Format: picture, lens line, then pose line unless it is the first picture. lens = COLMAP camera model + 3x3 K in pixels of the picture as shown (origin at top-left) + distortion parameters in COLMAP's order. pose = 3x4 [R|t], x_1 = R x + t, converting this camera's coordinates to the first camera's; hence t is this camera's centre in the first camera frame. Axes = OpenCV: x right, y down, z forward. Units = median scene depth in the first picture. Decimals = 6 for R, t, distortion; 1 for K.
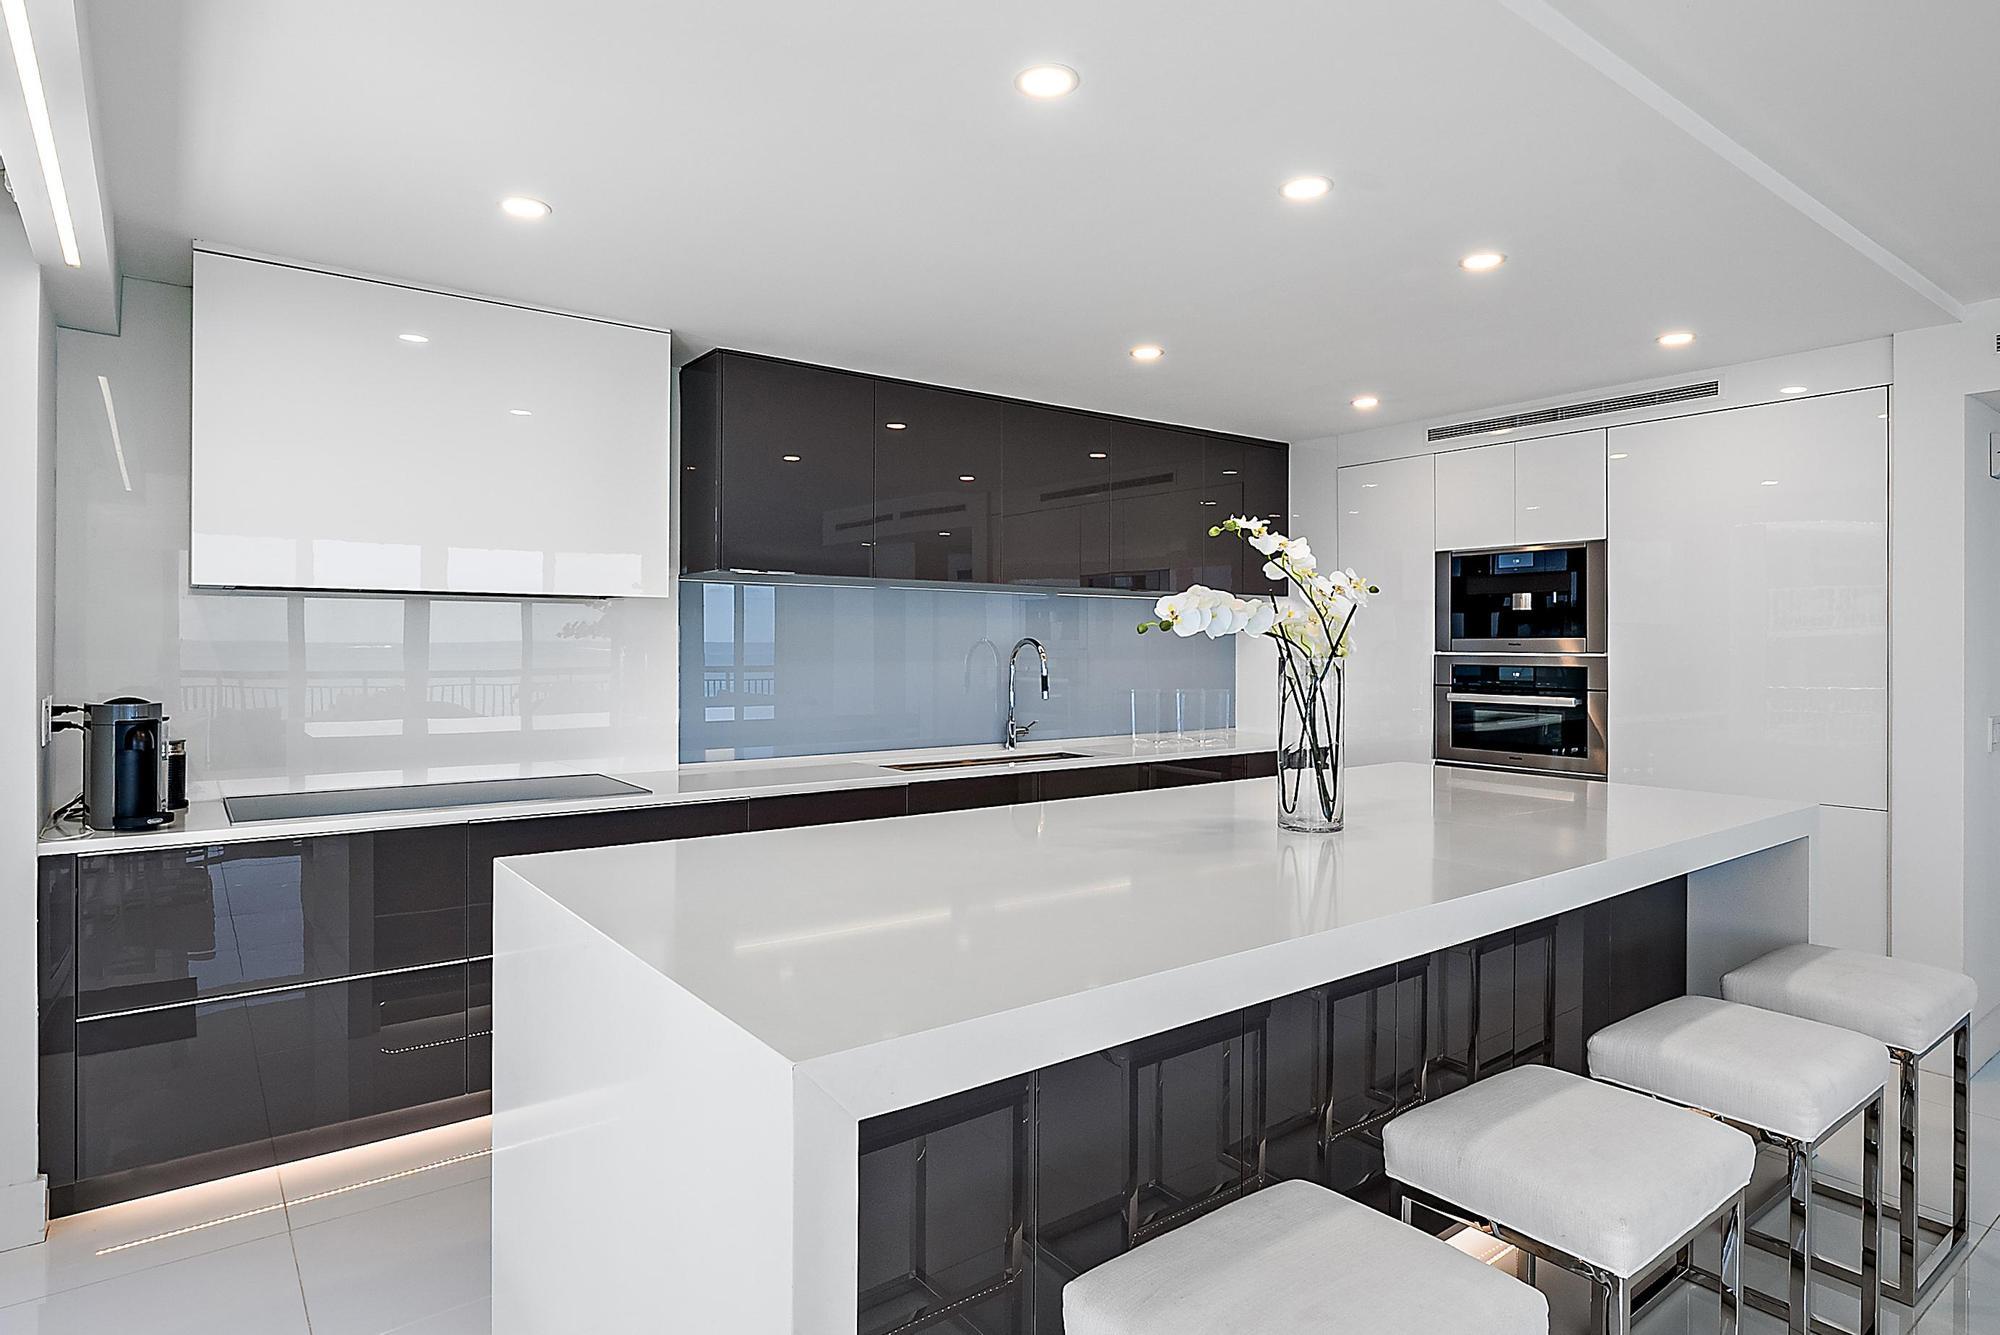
lens RADIAL K [[1088.1, 0, 1000.0], [0, 1088.1, 667.5], [0, 0, 1]] dist [-0.002068, -0.000797]
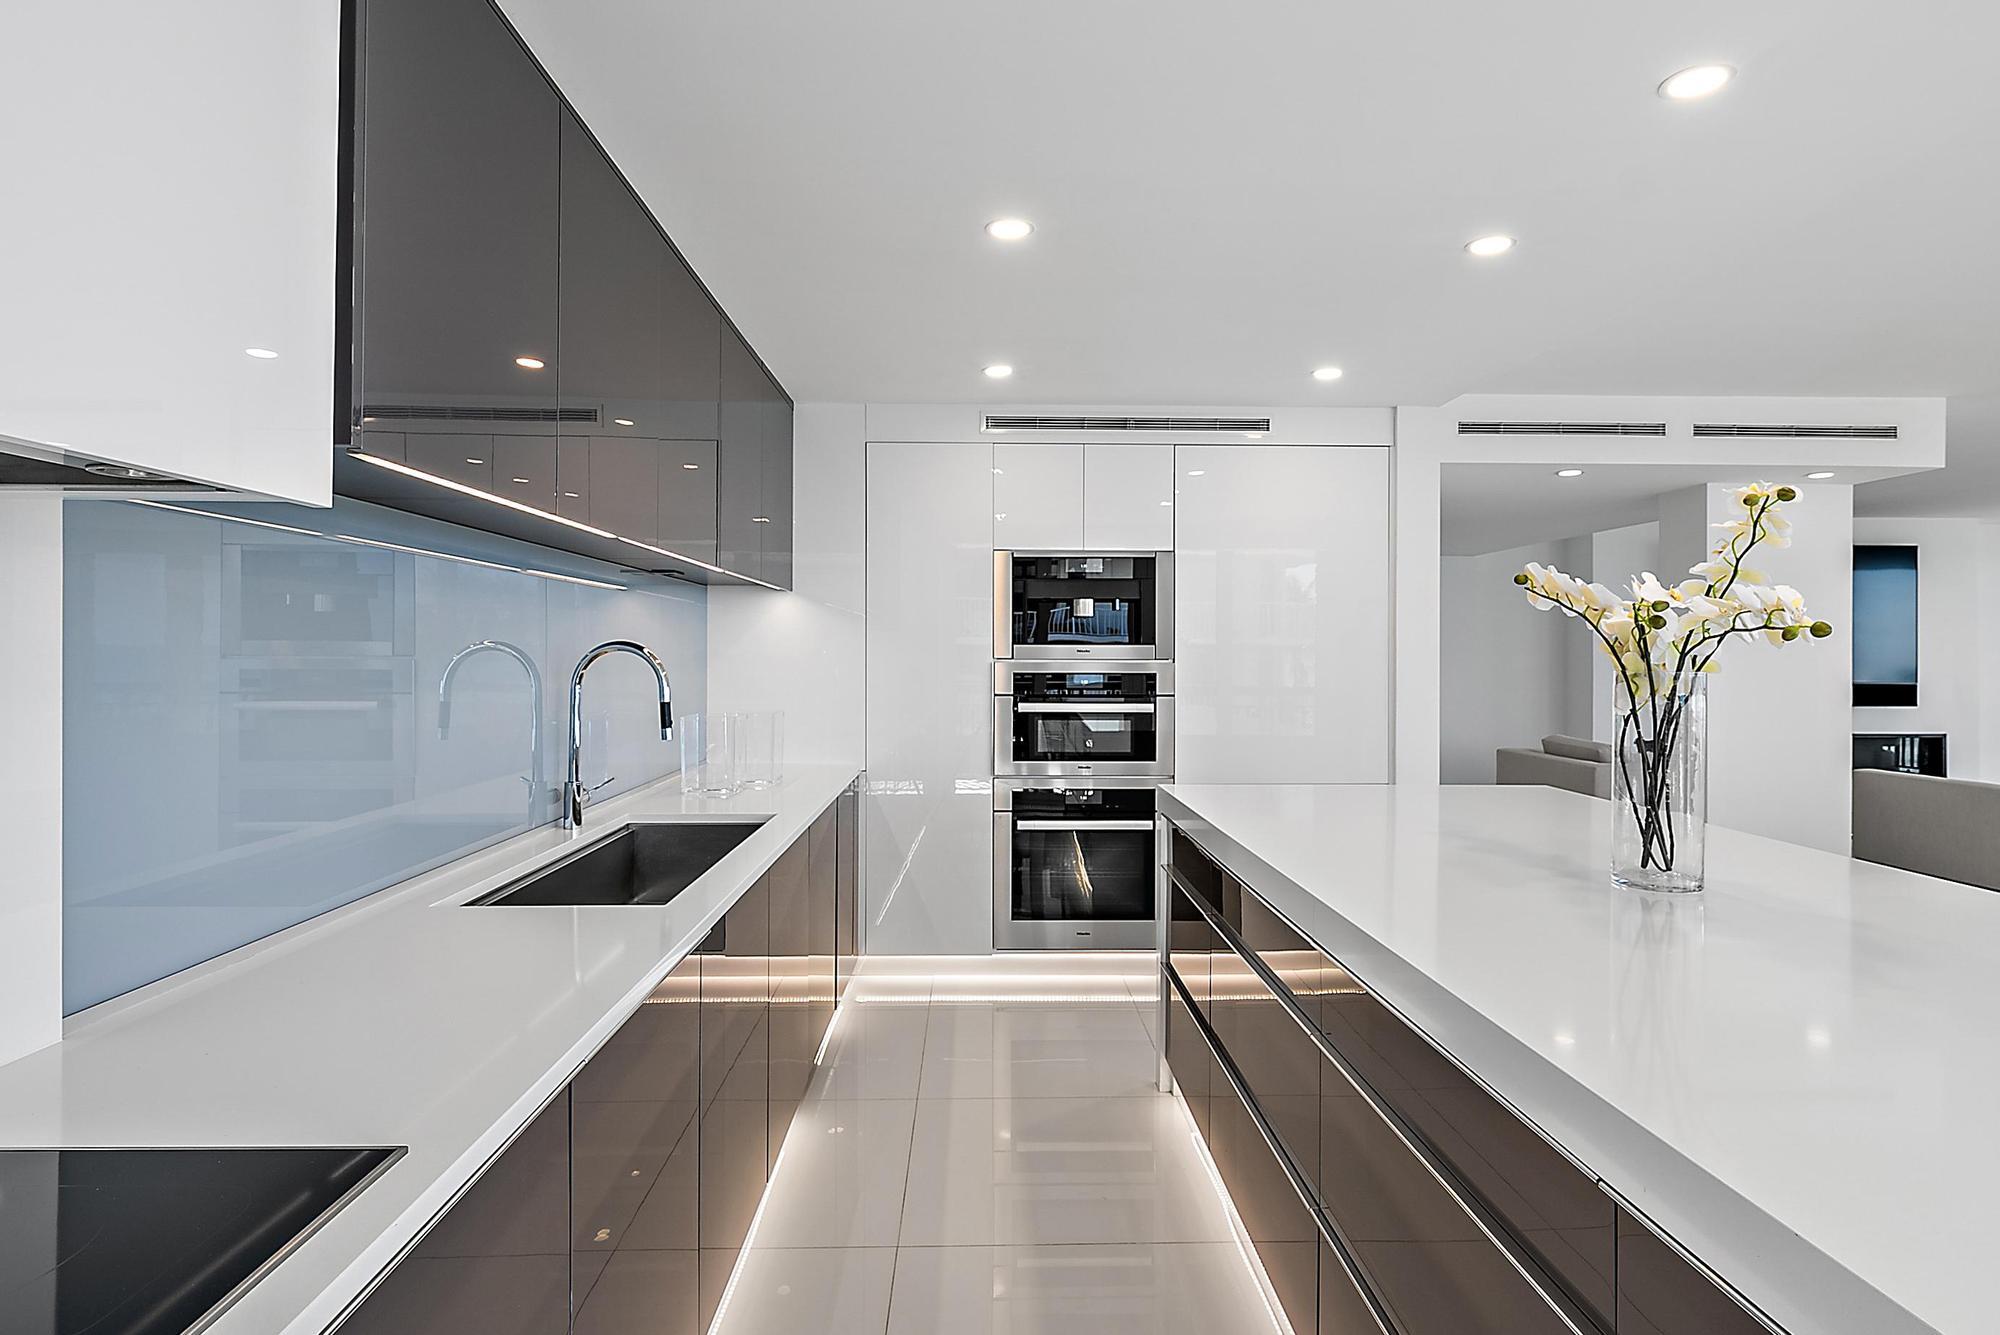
lens RADIAL K [[1079.7, 0, 1000.0], [0, 1079.7, 667.5], [0, 0, 1]] dist [0.002295, 0.000247]
pose [[0.591020, -0.015670, 0.806505, -0.360524], [0.011982, 0.999872, 0.010646, -0.018005], [-0.806568, 0.003372, 0.591131, 0.490516]]
